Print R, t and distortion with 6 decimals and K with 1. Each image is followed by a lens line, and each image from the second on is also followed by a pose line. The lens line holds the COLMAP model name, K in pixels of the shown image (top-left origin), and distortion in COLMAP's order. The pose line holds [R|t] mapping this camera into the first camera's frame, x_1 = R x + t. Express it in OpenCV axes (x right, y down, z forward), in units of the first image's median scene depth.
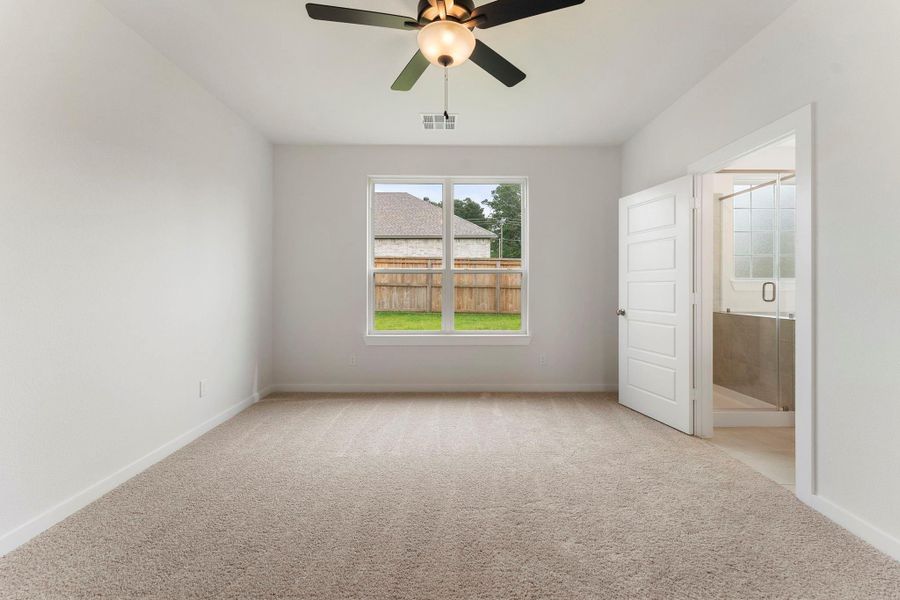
lens RADIAL K [[369.1, 0, 449.5], [0, 369.1, 290.4], [0, 0, 1]] dist [-0.000567, -0.000200]
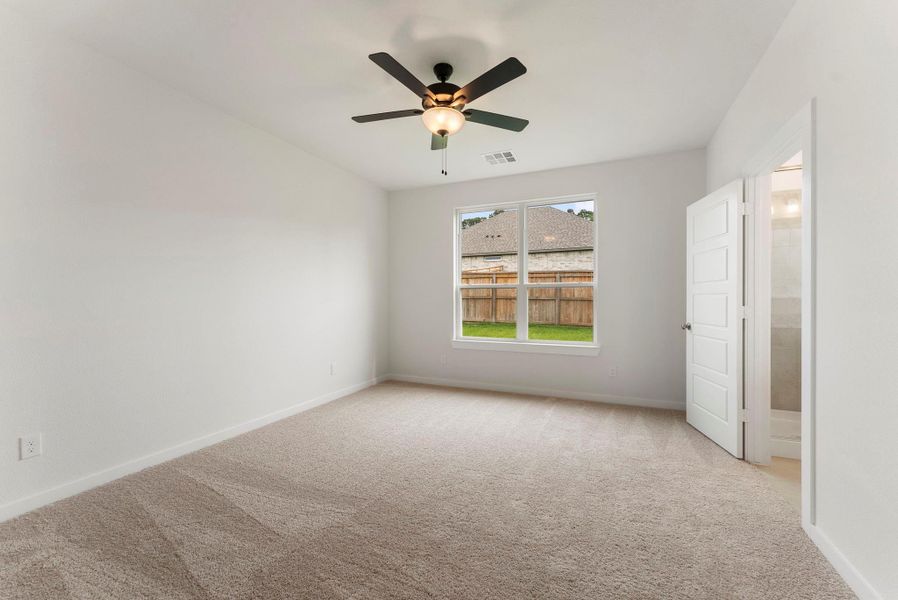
lens RADIAL K [[368.3, 0, 452.6], [0, 368.3, 304.0], [0, 0, 1]] dist [-0.000567, -0.000200]
pose [[0.911628, 0.004884, -0.410986, 0.282454], [-0.004773, 0.999988, 0.001296, 0.003182], [0.410988, 0.000780, 0.911641, -0.107783]]
